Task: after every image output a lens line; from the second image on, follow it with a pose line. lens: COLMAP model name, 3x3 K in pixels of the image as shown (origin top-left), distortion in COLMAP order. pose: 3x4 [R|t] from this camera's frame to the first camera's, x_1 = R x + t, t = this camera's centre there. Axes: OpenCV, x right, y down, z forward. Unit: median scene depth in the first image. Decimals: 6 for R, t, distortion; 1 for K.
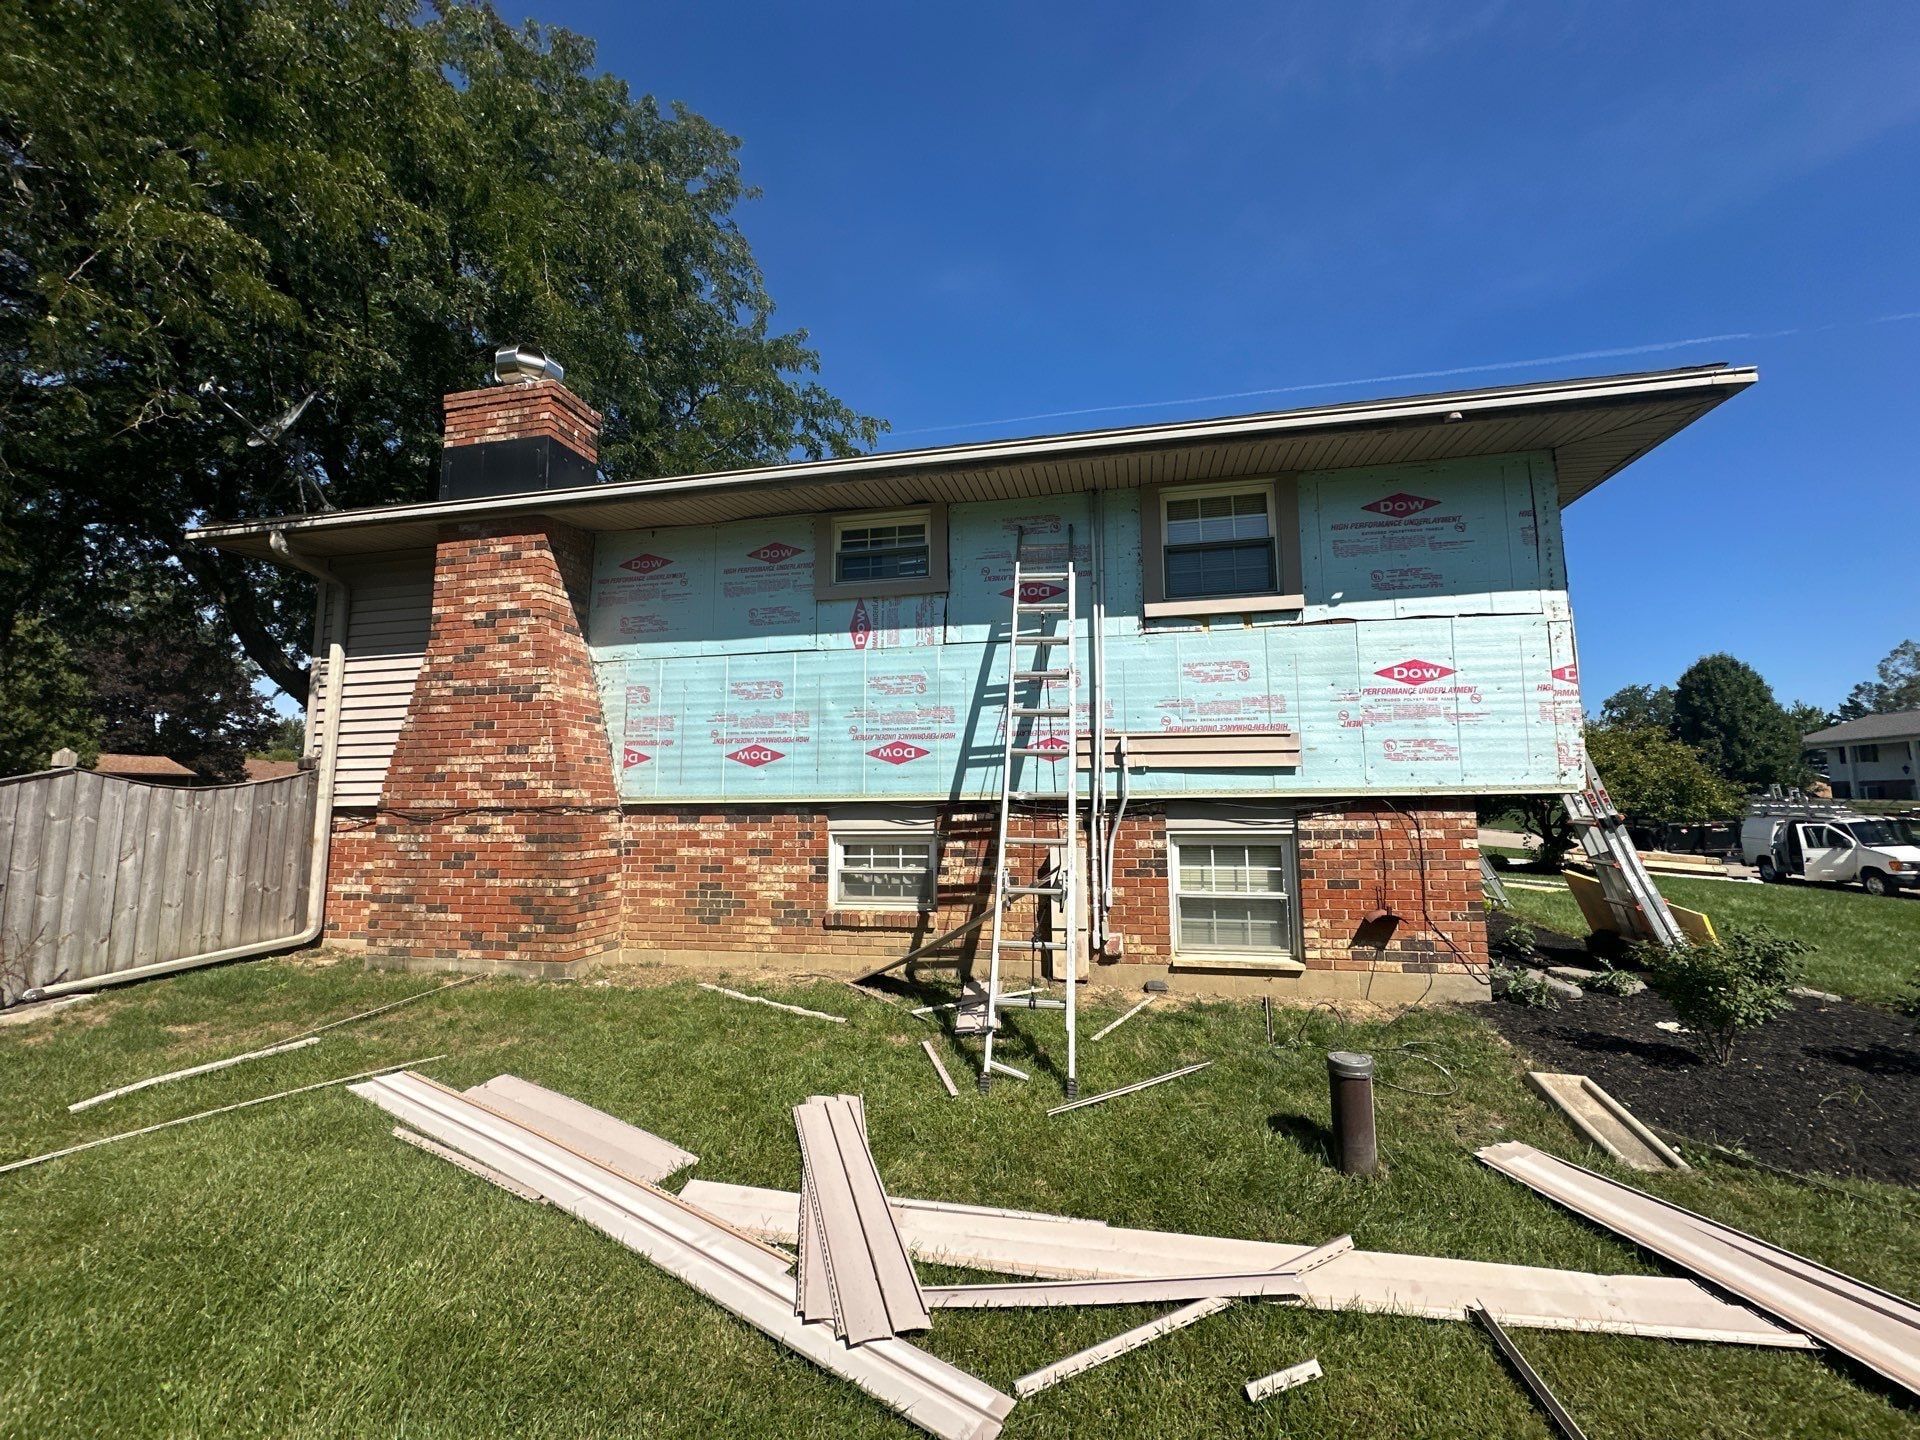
lens RADIAL K [[712.2, 0, 960.4], [0, 712.2, 706.7], [0, 0, 1]] dist [-0.001574, -0.000258]
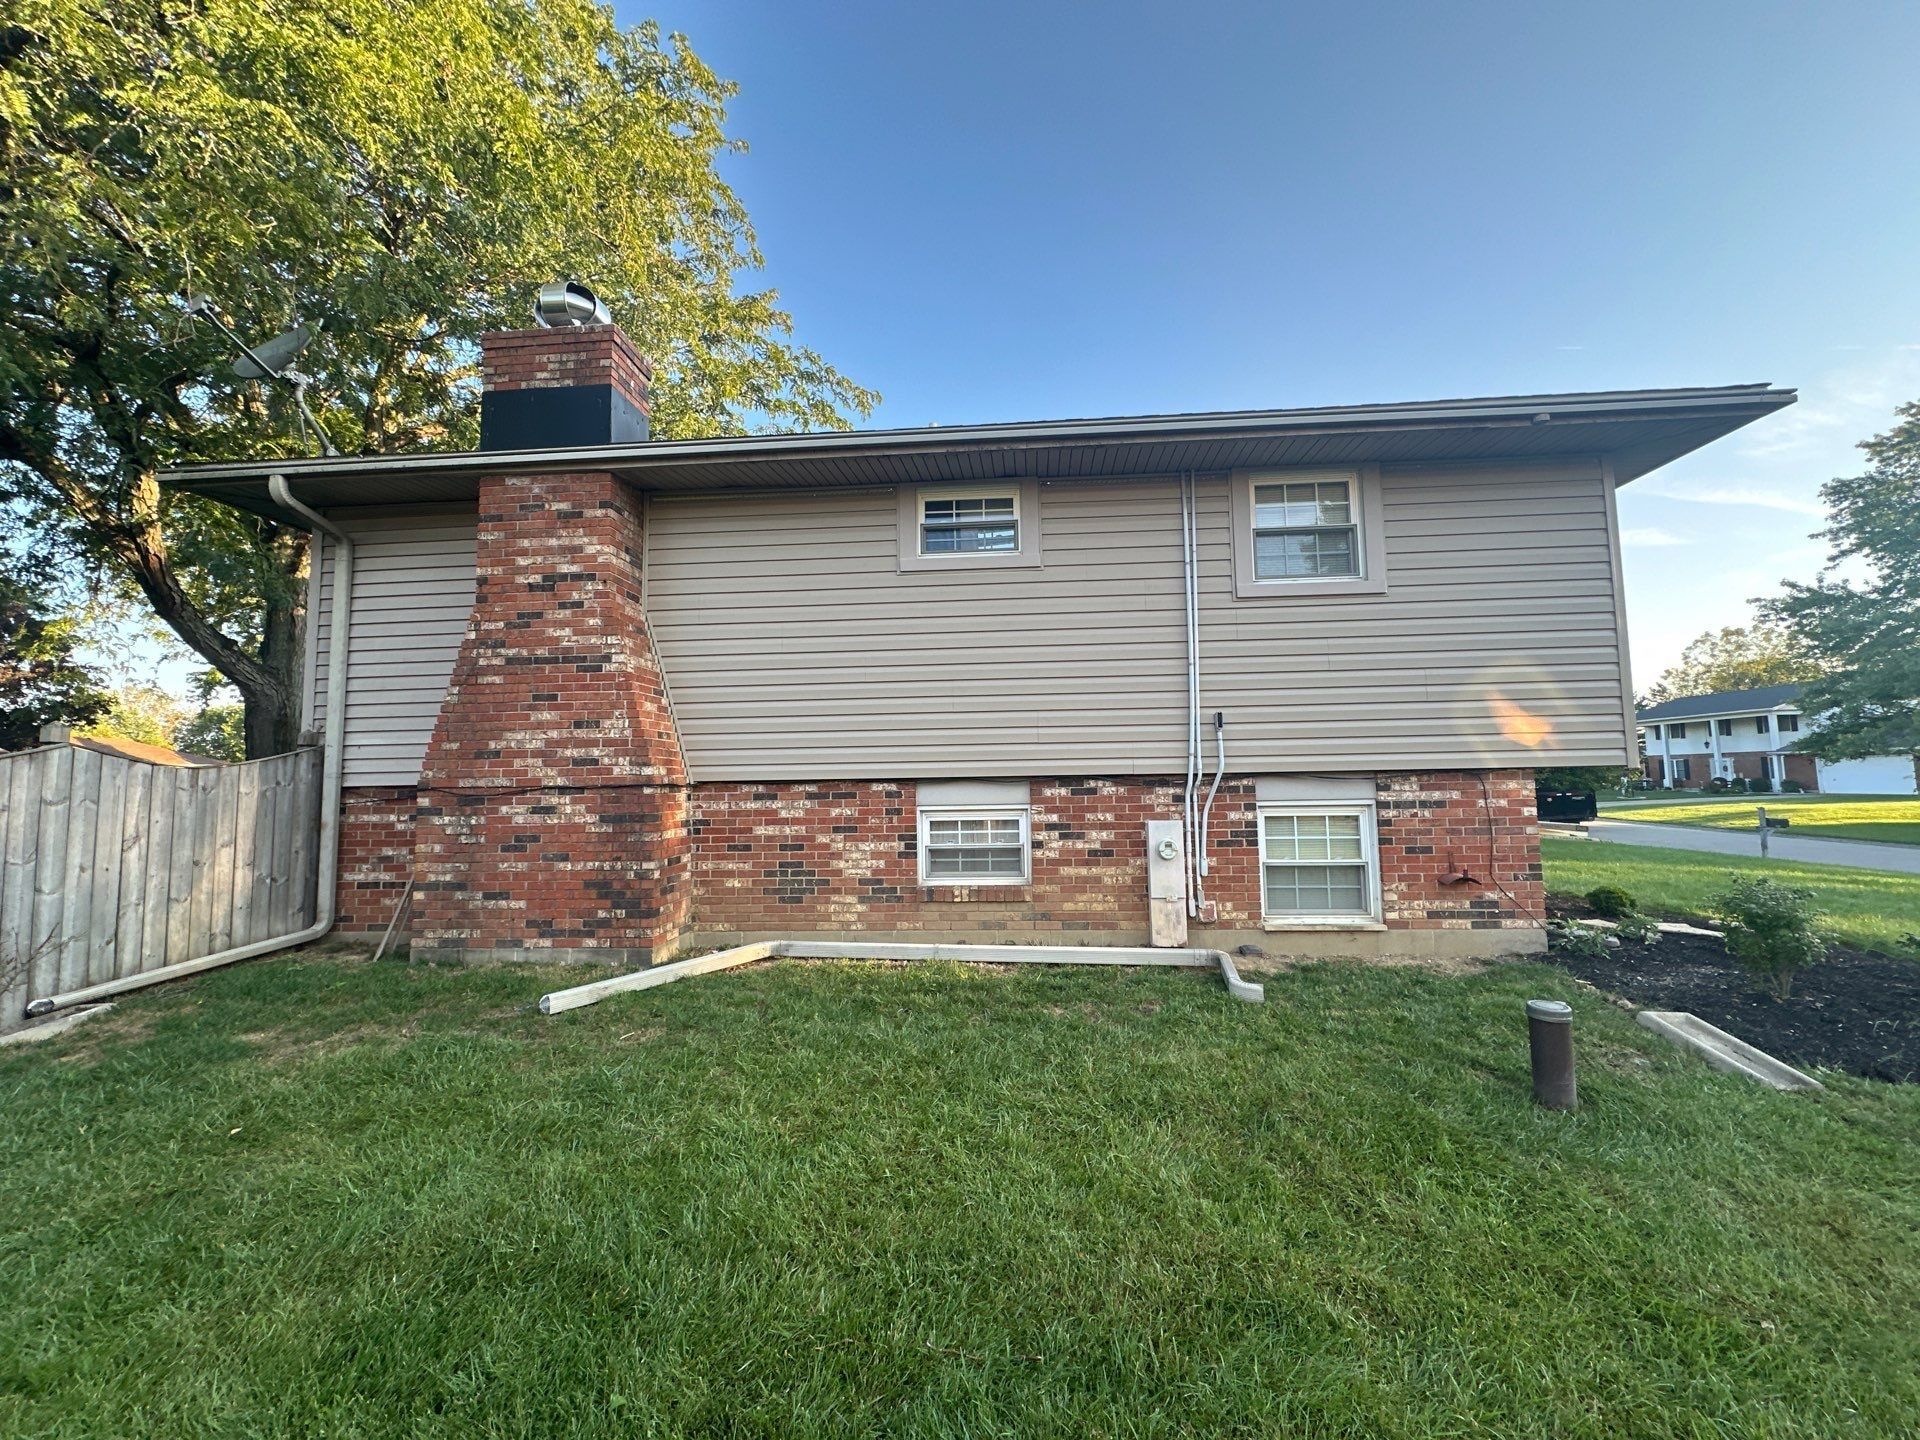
lens RADIAL K [[712.2, 0, 953.2], [0, 712.2, 704.2], [0, 0, 1]] dist [-0.001574, -0.000258]
pose [[0.992602, 0.005469, 0.121294, -0.255516], [-0.009061, 0.999536, 0.029078, 0.002769], [-0.121079, -0.029962, 0.992191, 0.017501]]
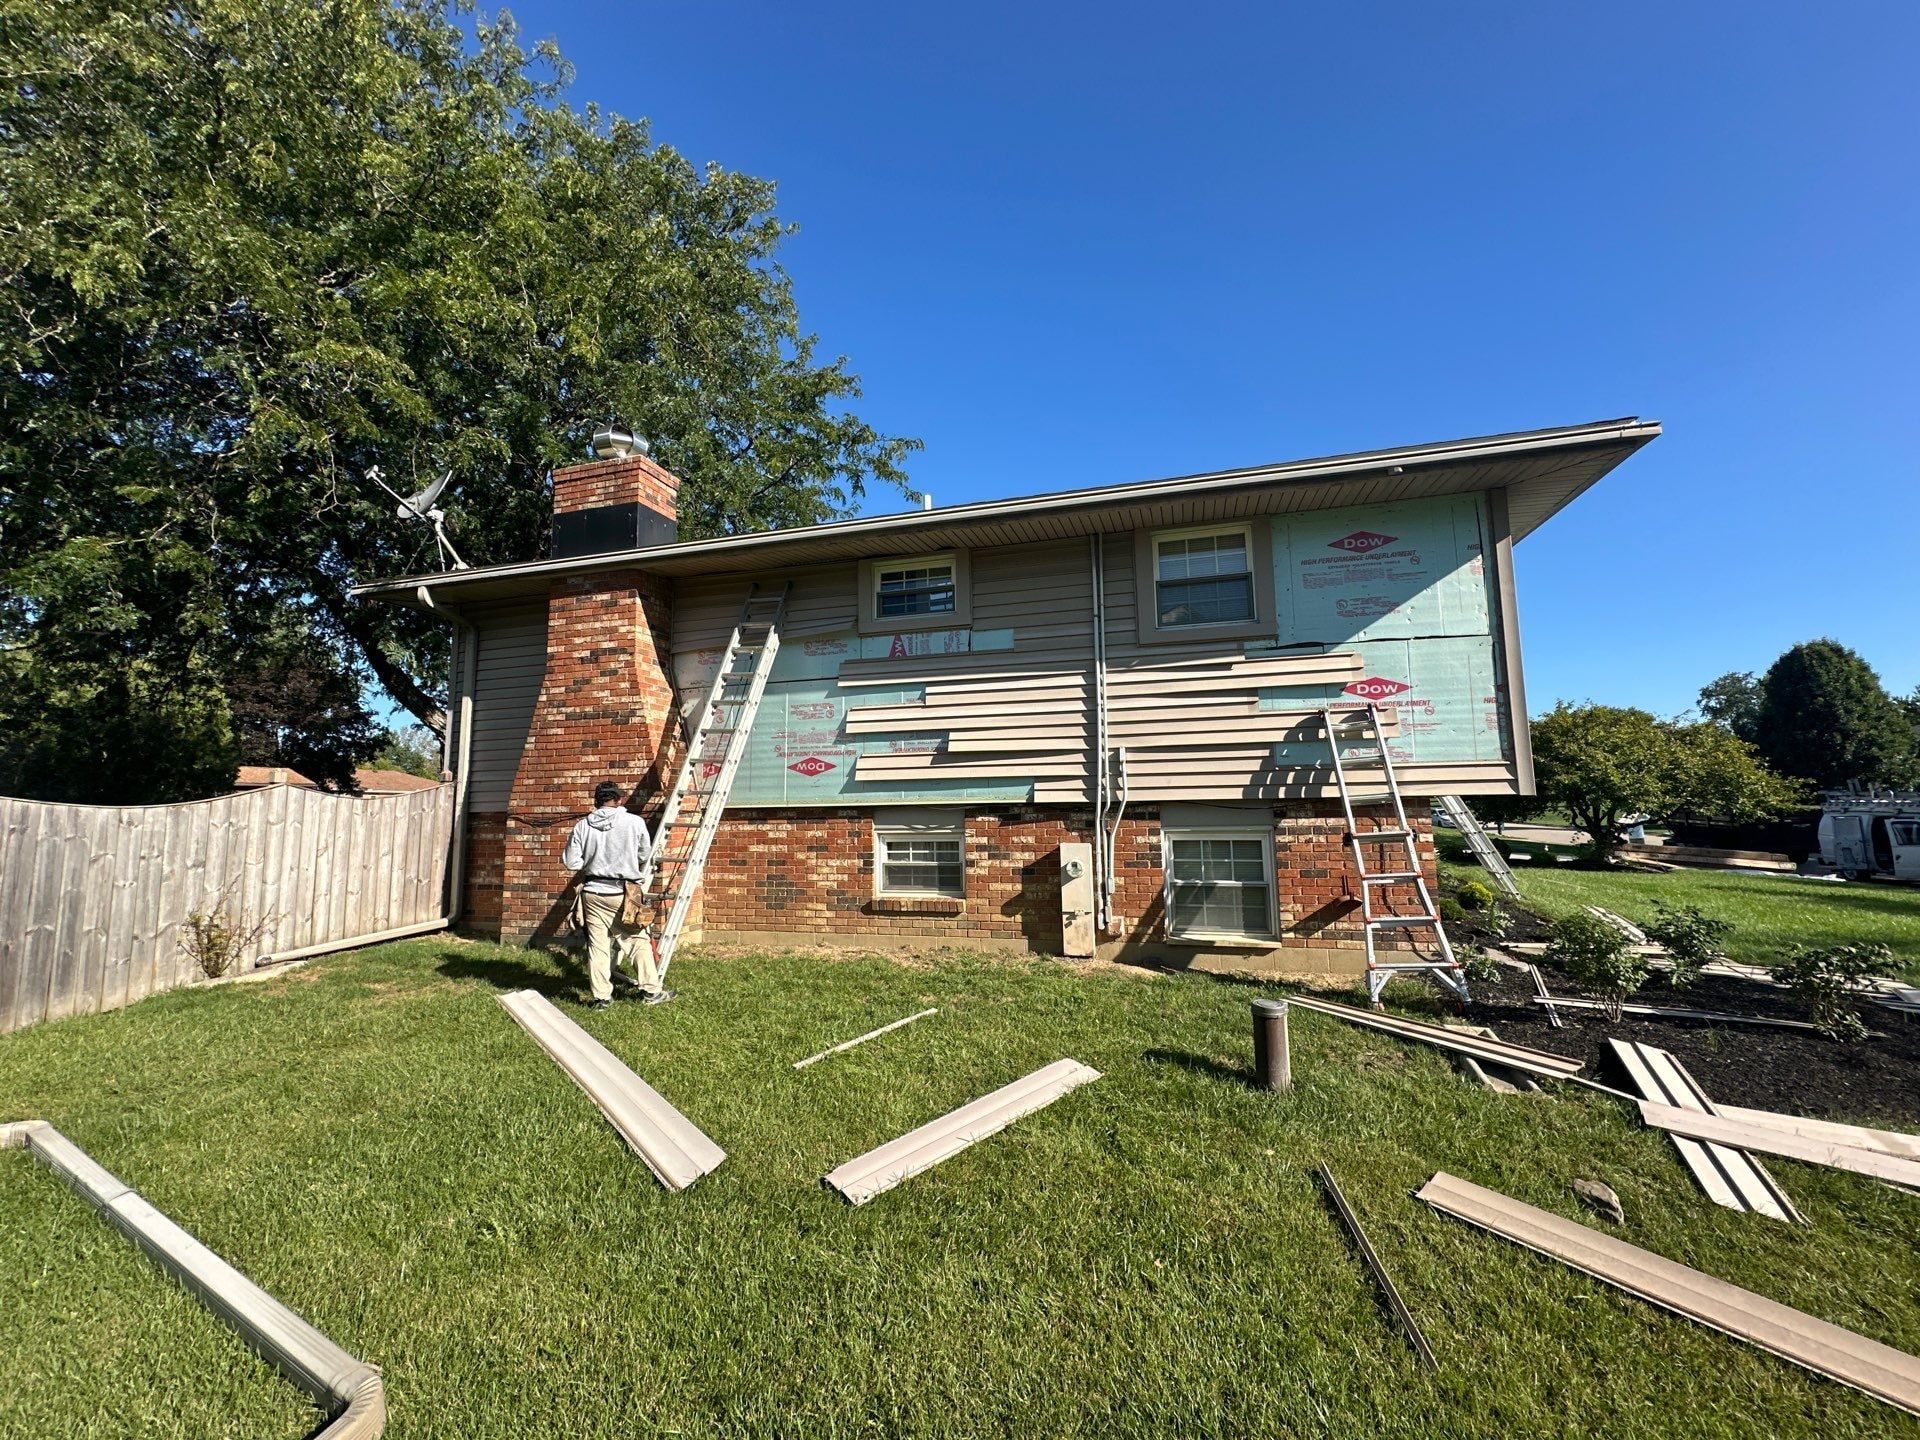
lens RADIAL K [[712.2, 0, 965.4], [0, 712.2, 705.8], [0, 0, 1]] dist [-0.001574, -0.000258]
pose [[0.997408, -0.017649, -0.069751, 0.051722], [0.017404, 0.999840, -0.004113, -0.023480], [0.069813, 0.002889, 0.997556, -0.164097]]
